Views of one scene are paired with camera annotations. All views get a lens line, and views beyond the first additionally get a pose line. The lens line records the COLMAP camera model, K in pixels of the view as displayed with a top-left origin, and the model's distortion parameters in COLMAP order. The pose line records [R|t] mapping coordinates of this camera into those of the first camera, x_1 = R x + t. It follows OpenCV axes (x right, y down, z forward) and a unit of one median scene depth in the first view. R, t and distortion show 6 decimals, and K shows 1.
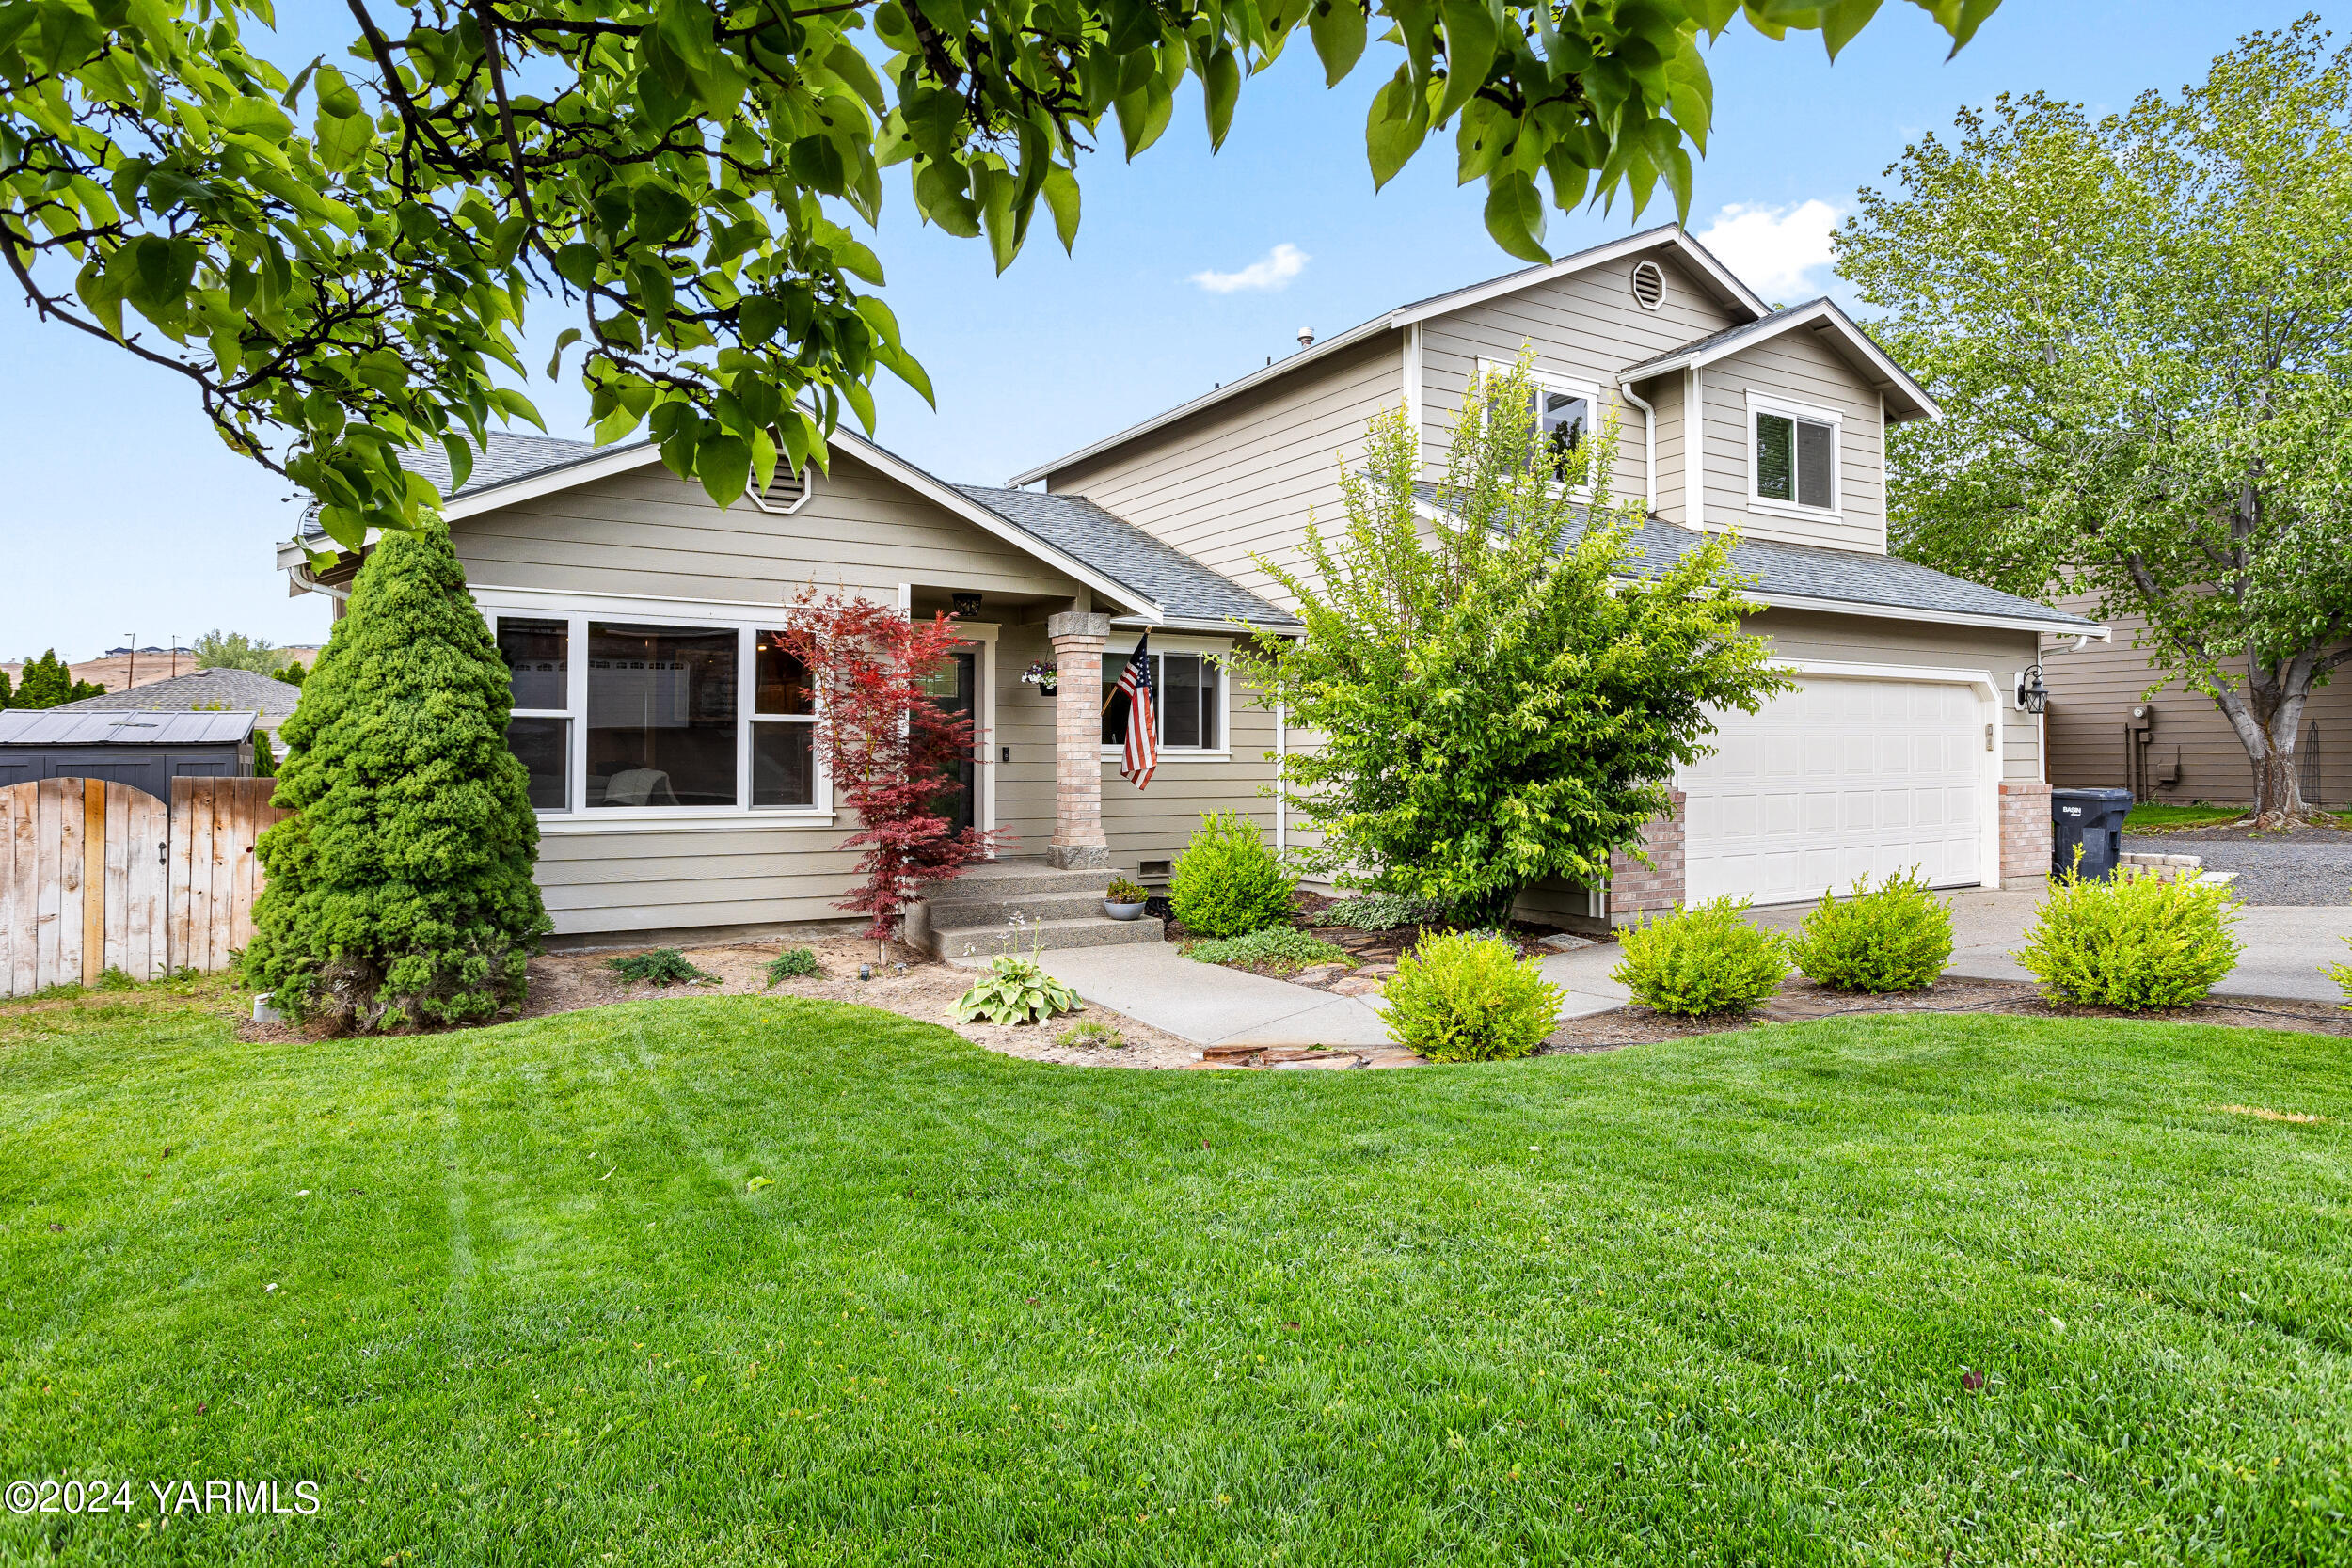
lens RADIAL K [[1345.9, 0, 1187.2], [0, 1345.9, 755.1], [0, 0, 1]] dist [-0.001216, -0.000256]
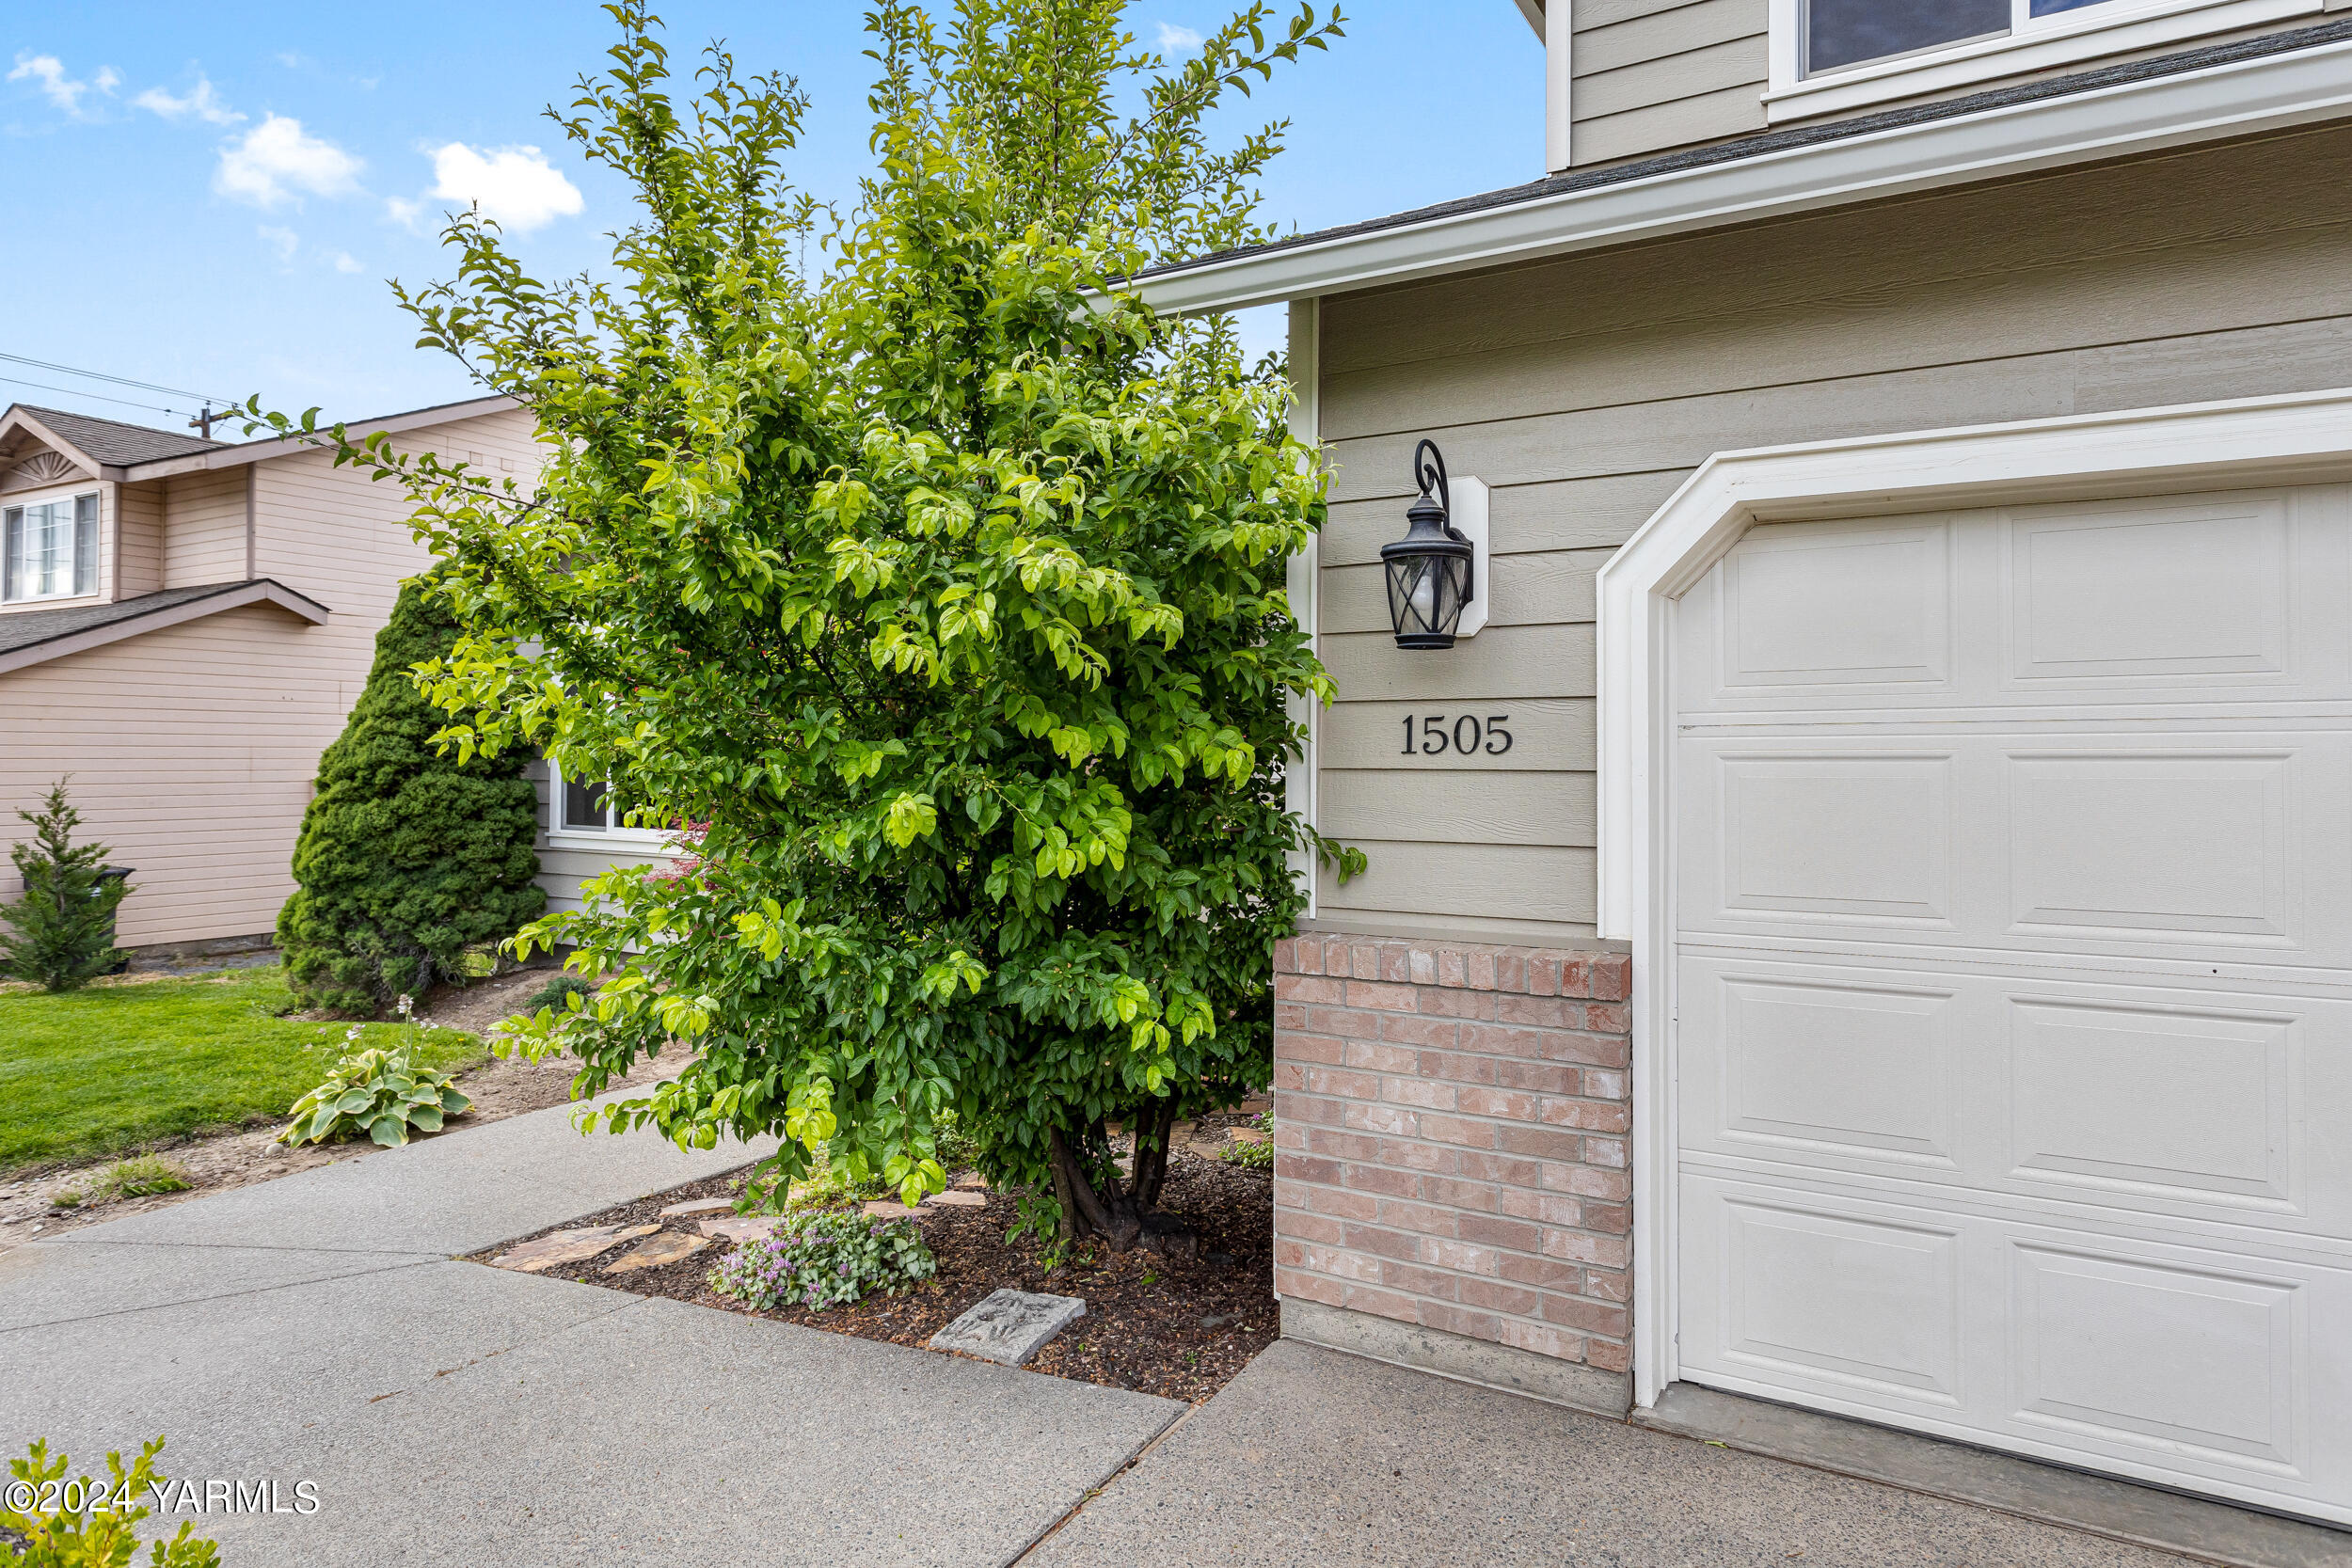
lens RADIAL K [[1345.9, 0, 1187.2], [0, 1345.9, 755.1], [0, 0, 1]] dist [-0.001216, -0.000256]
pose [[0.475781, 0.001450, -0.879563, 0.672861], [-0.002314, 0.999997, 0.000397, -0.017086], [0.879561, 0.001846, 0.475783, 0.932487]]
